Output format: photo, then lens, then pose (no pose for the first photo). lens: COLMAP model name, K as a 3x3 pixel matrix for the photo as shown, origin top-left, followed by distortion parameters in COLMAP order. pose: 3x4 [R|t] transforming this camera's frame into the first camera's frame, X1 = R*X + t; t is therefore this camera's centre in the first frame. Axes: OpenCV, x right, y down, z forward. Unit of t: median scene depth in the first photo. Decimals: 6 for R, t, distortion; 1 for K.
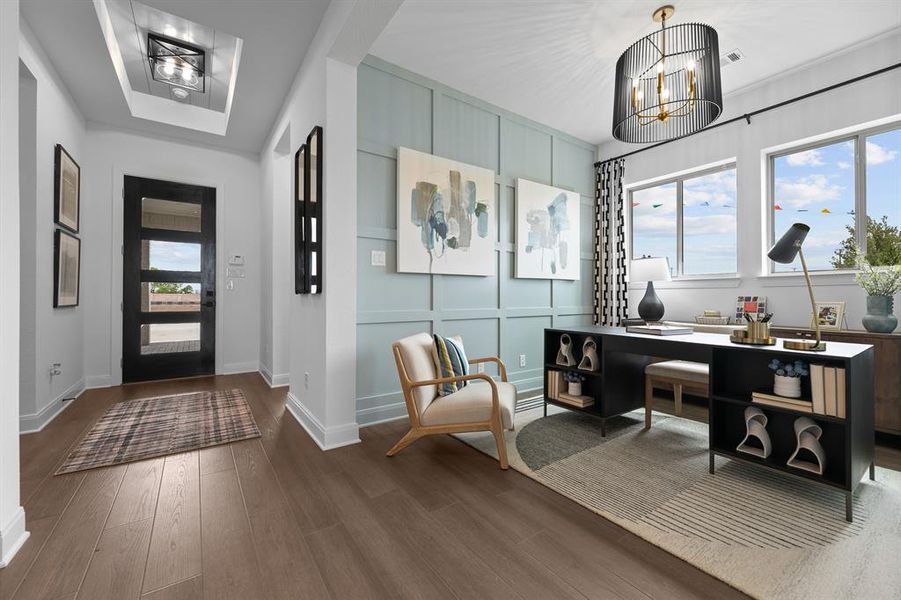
lens RADIAL K [[366.3, 0, 450.0], [0, 366.3, 296.1], [0, 0, 1]] dist [-0.002002, 0.000404]
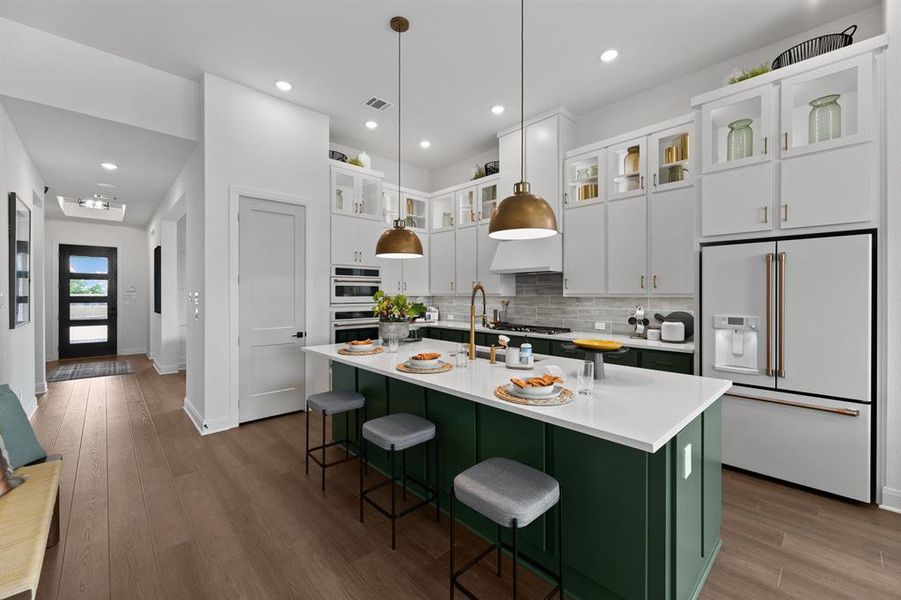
lens RADIAL K [[366.3, 0, 450.8], [0, 366.3, 301.2], [0, 0, 1]] dist [-0.002002, 0.000404]
pose [[0.988950, 0.002139, 0.148235, 0.703269], [-0.003468, 0.999956, 0.008713, -0.067009], [-0.148210, -0.009131, 0.988914, -1.001360]]
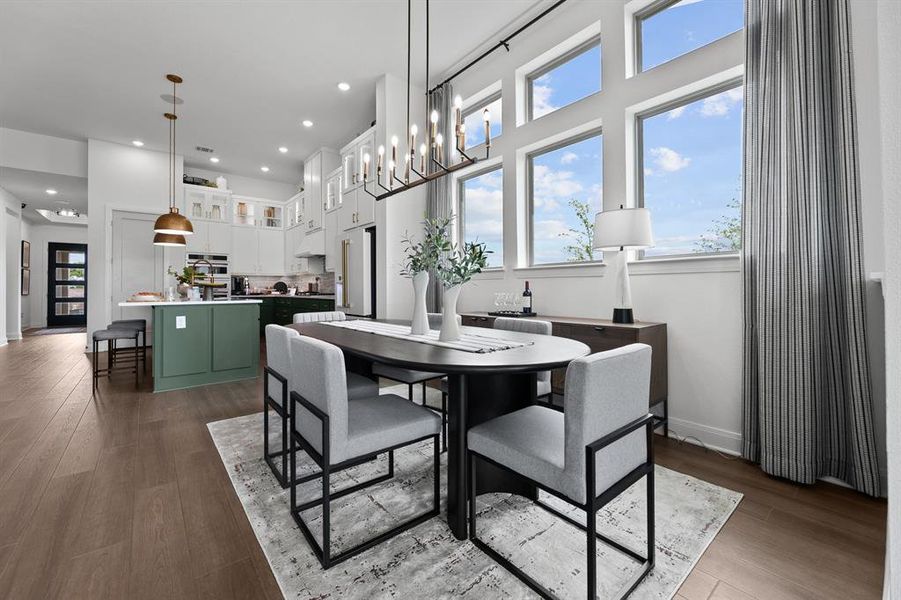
lens RADIAL K [[366.3, 0, 450.5], [0, 366.3, 292.2], [0, 0, 1]] dist [-0.002002, 0.000404]
pose [[0.996602, 0.001156, 0.082360, 1.529585], [-0.000669, 0.999982, -0.005946, 0.020830], [-0.082365, 0.005871, 0.996585, -1.596937]]
